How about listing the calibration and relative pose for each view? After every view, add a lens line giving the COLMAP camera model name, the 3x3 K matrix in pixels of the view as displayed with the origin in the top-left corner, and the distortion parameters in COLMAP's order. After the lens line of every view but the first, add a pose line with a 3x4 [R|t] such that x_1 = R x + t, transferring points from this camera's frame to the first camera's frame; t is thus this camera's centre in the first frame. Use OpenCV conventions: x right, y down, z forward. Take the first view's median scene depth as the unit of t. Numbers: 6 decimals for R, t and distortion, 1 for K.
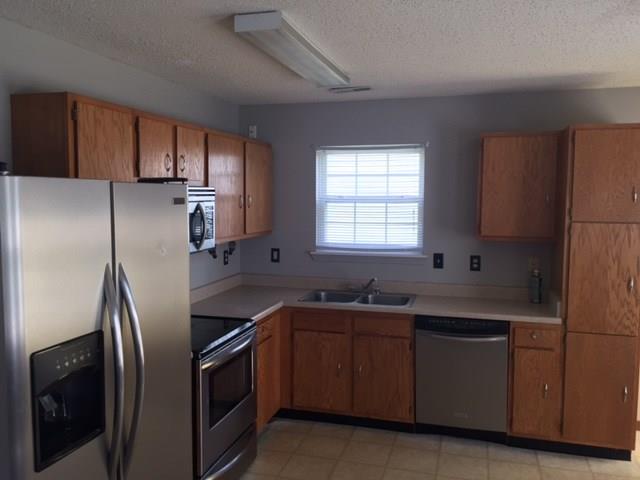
lens RADIAL K [[549.1, 0, 315.8], [0, 549.1, 237.0], [0, 0, 1]] dist [0.071769, -0.005017]
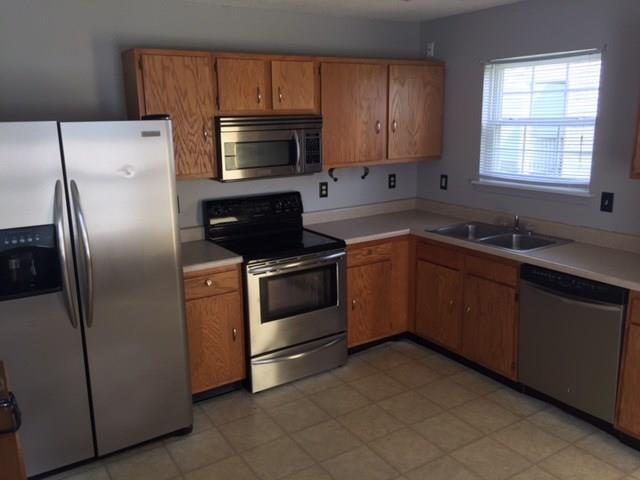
lens RADIAL K [[549.1, 0, 315.8], [0, 549.1, 237.0], [0, 0, 1]] dist [0.071769, -0.005017]
pose [[0.755958, 0.130184, -0.641544, 0.461440], [-0.031331, 0.986098, 0.163184, -0.026777], [0.653869, -0.103260, 0.749528, 0.141716]]
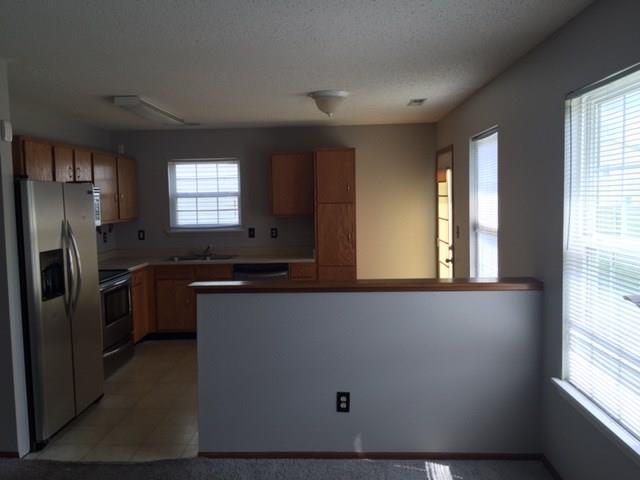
lens RADIAL K [[549.1, 0, 315.8], [0, 549.1, 237.0], [0, 0, 1]] dist [0.071769, -0.005017]
pose [[0.971293, -0.040827, 0.234356, 0.035750], [0.042550, 0.999092, -0.002297, 0.072276], [-0.234049, 0.012203, 0.972148, -0.606895]]
